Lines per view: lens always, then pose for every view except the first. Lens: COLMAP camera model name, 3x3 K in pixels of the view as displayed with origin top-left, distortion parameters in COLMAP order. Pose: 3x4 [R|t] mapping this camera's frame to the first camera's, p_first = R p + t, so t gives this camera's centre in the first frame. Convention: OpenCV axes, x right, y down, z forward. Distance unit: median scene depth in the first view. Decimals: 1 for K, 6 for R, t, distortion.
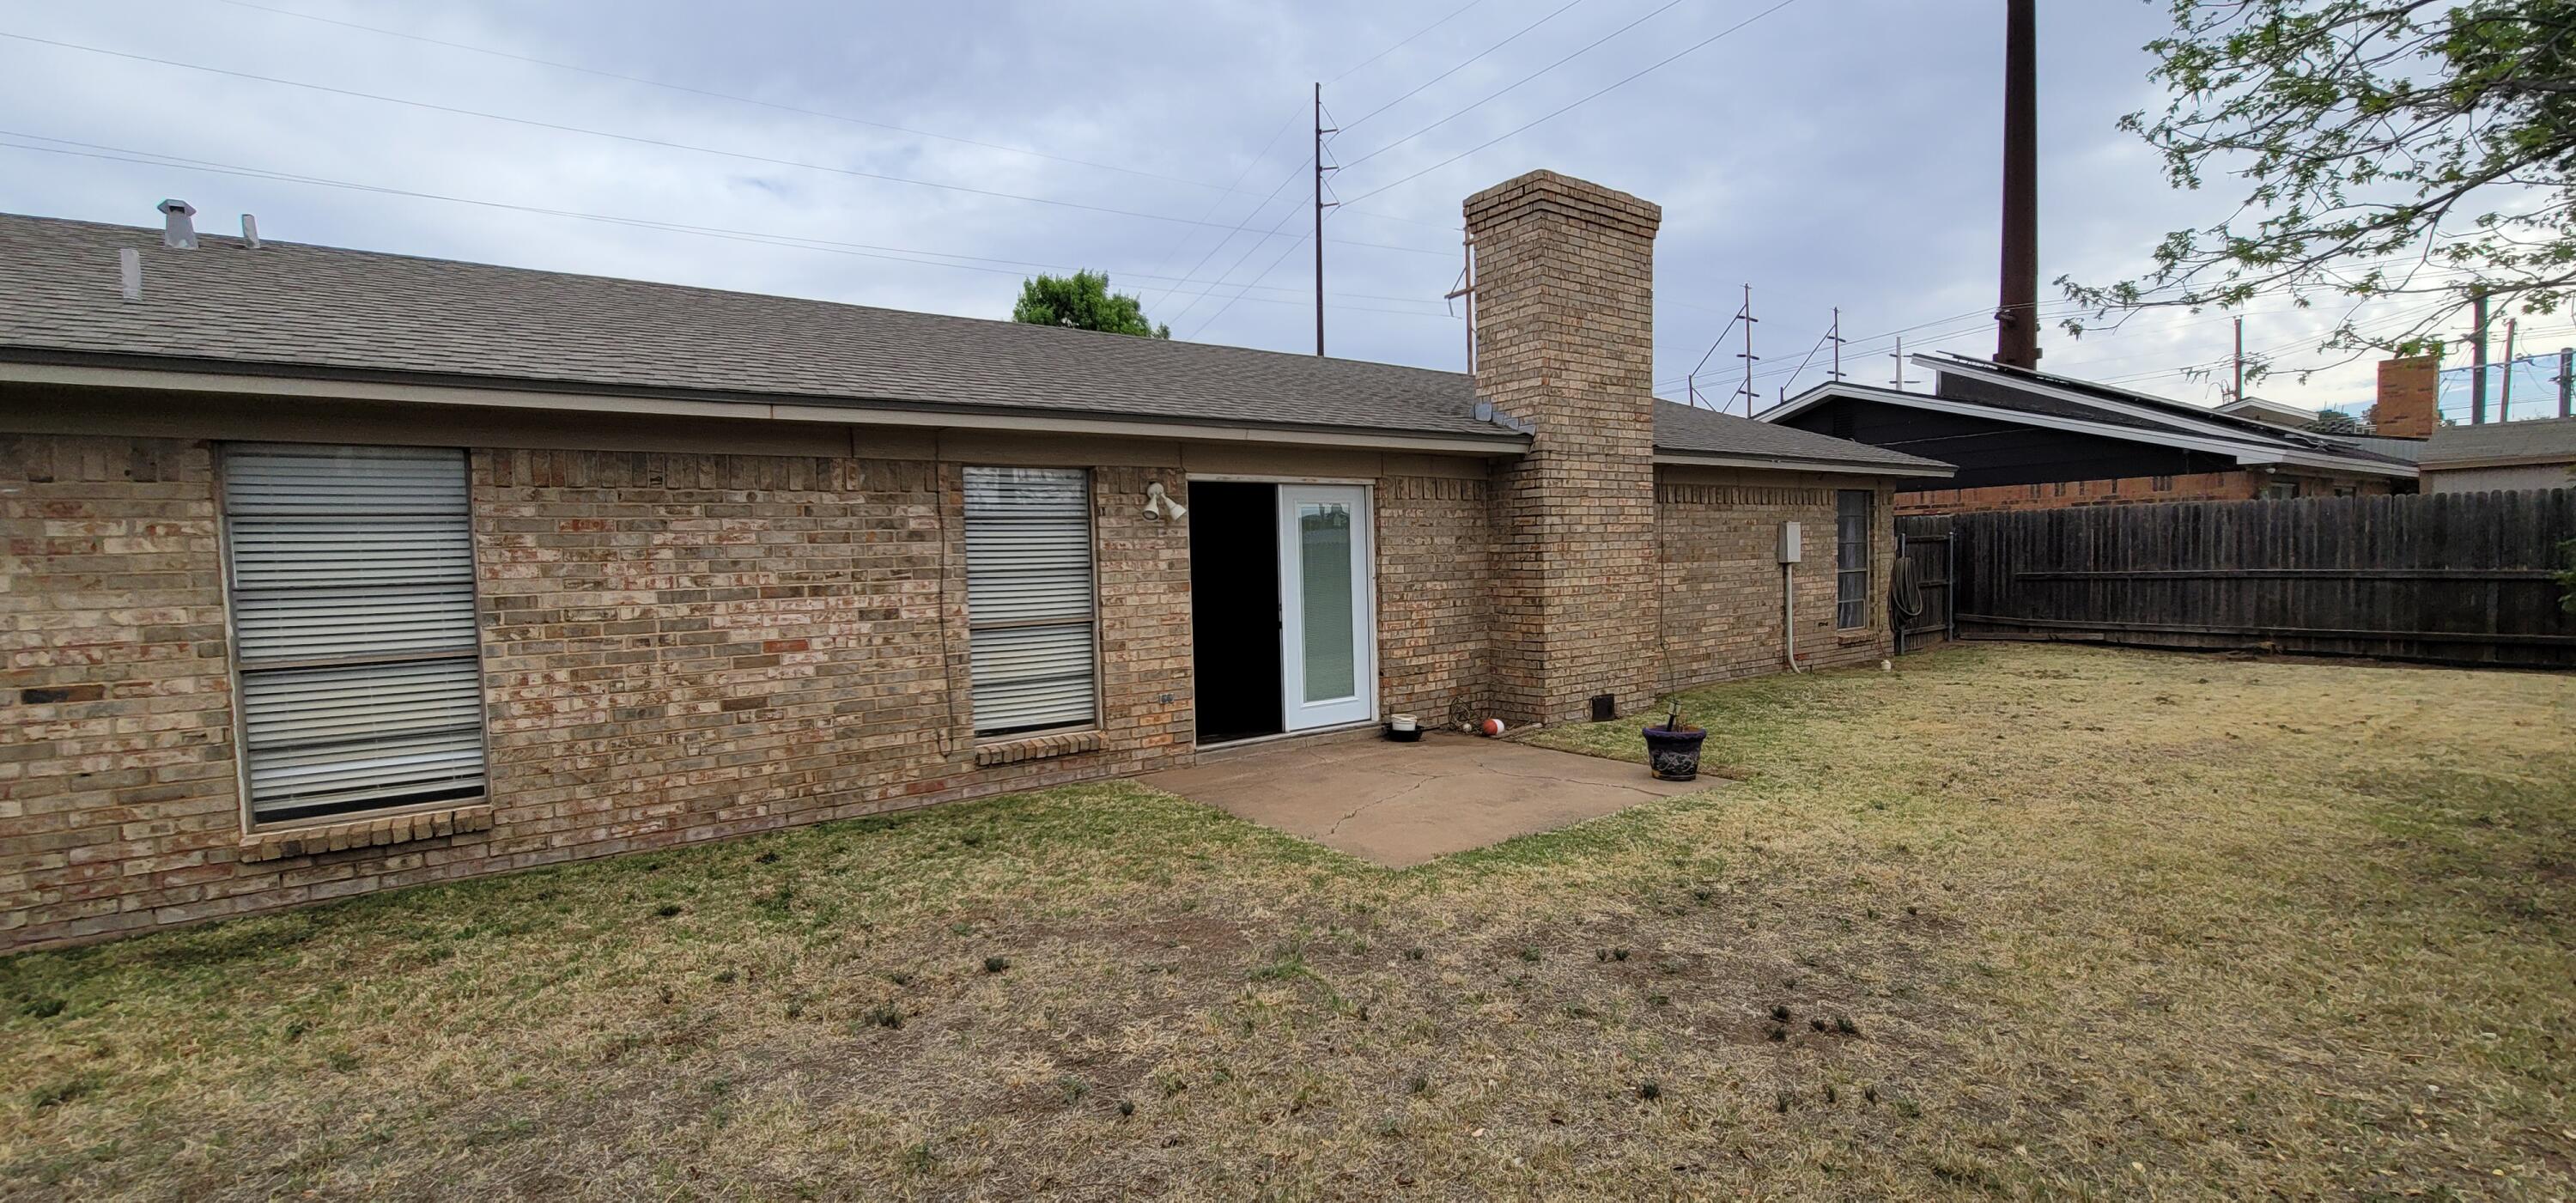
lens RADIAL K [[1048.0, 0, 1301.7], [0, 1048.0, 613.0], [0, 0, 1]] dist [-0.004033, 0.000411]
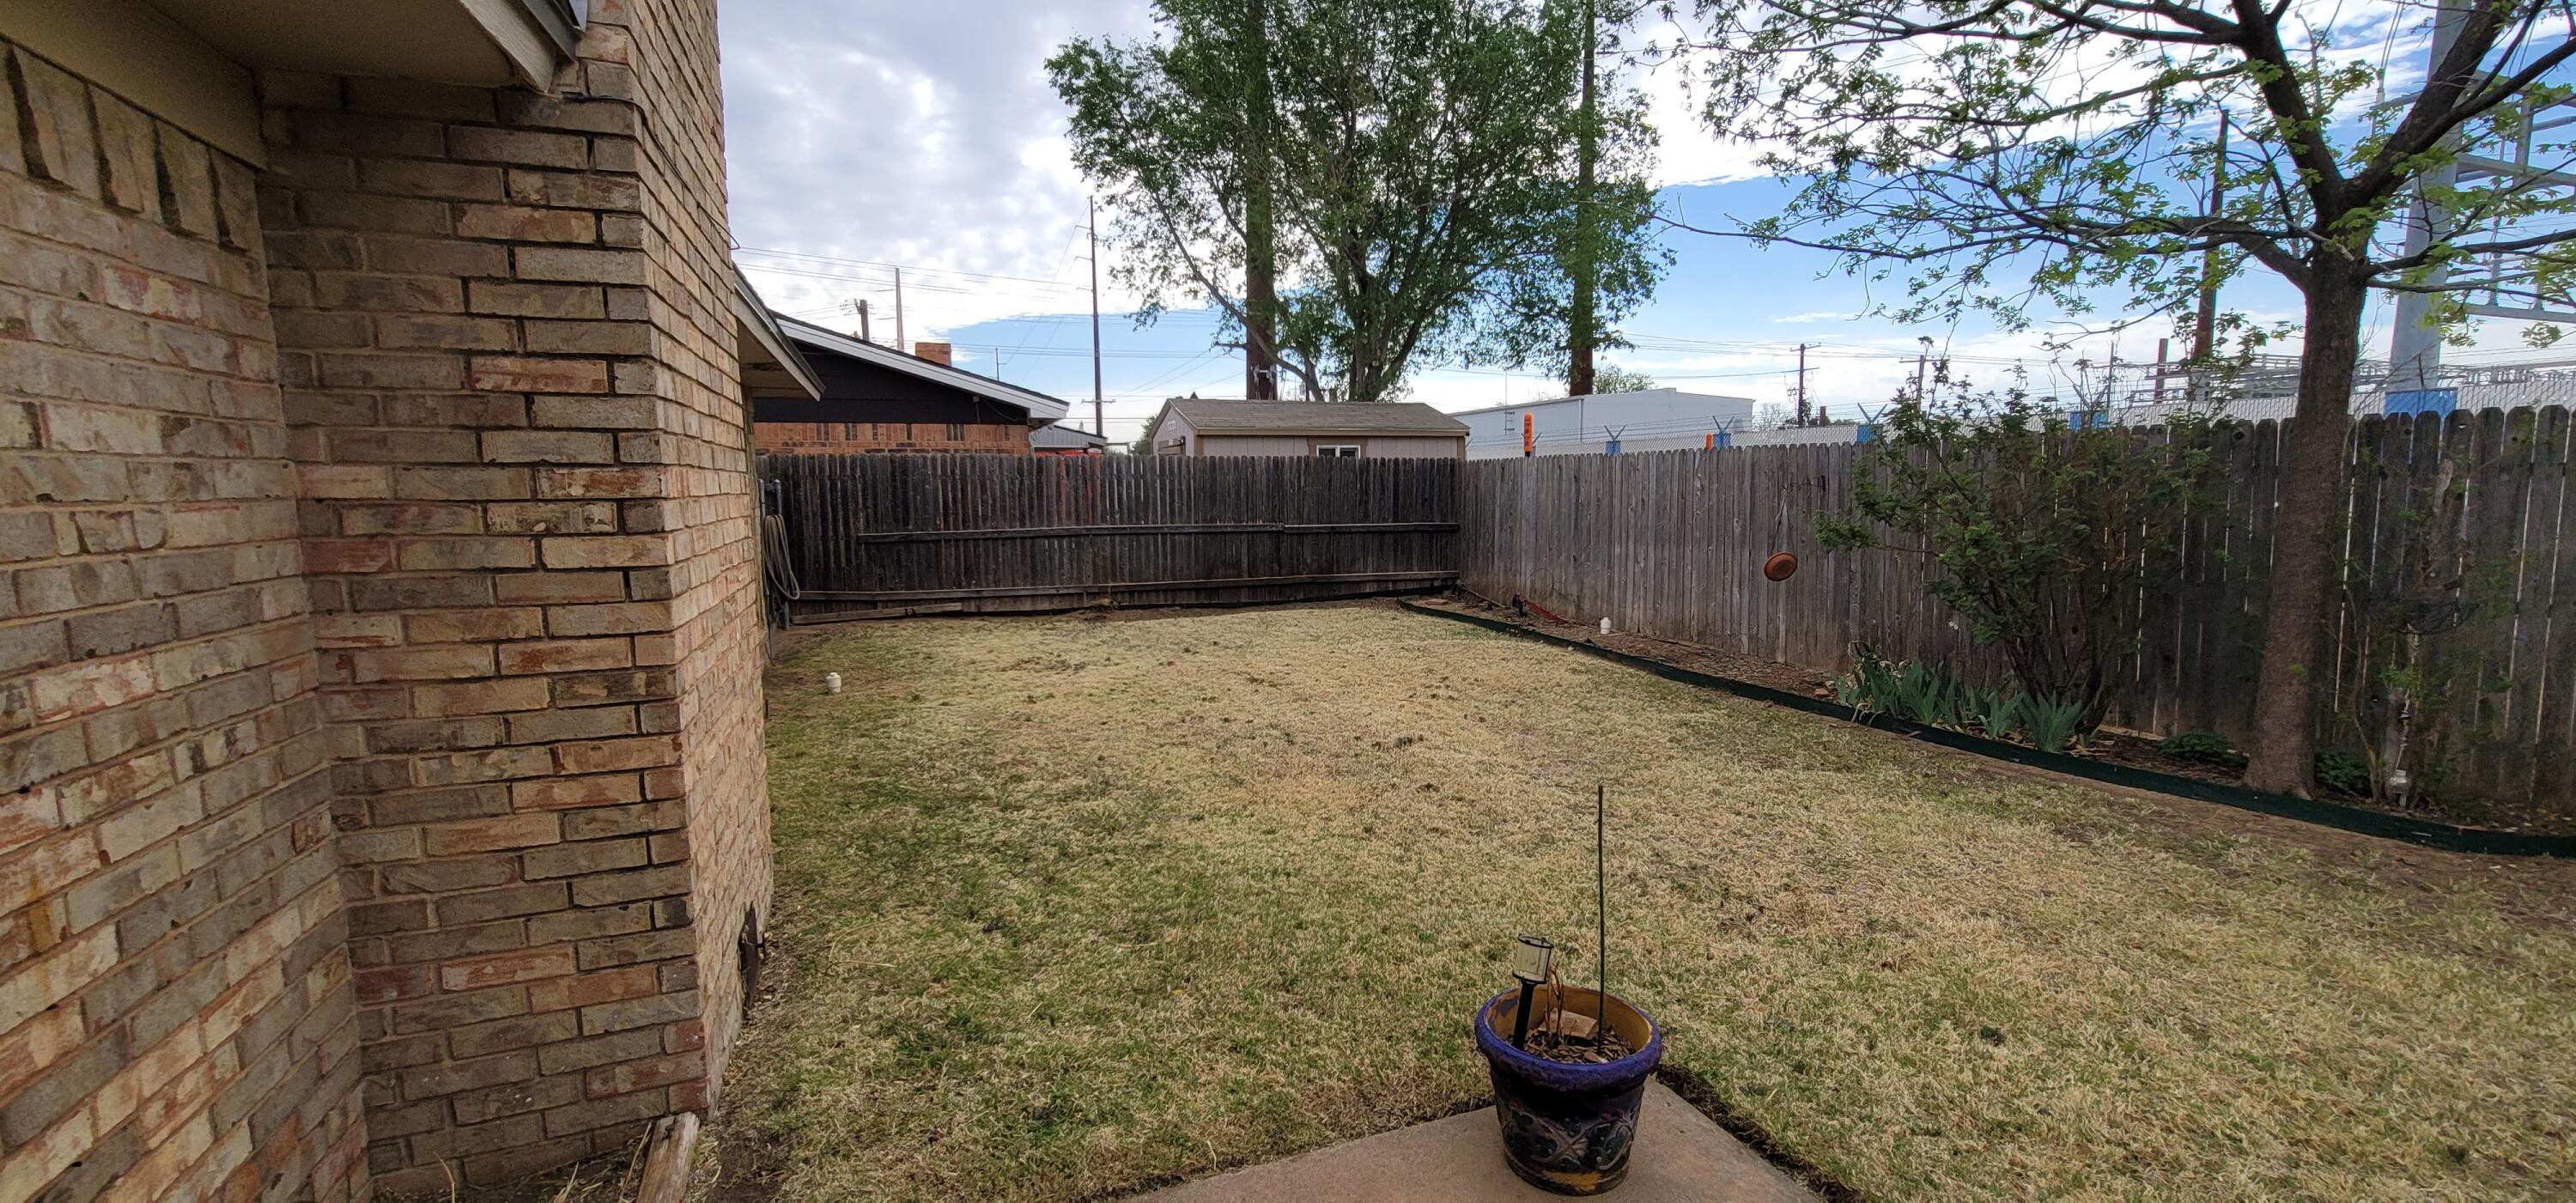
lens RADIAL K [[1048.0, 0, 1301.7], [0, 1048.0, 613.0], [0, 0, 1]] dist [-0.004033, 0.000411]
pose [[0.254570, -0.092639, 0.962607, 0.010012], [0.052164, 0.995267, 0.081987, -0.032078], [-0.965647, 0.029342, 0.258197, 0.580474]]
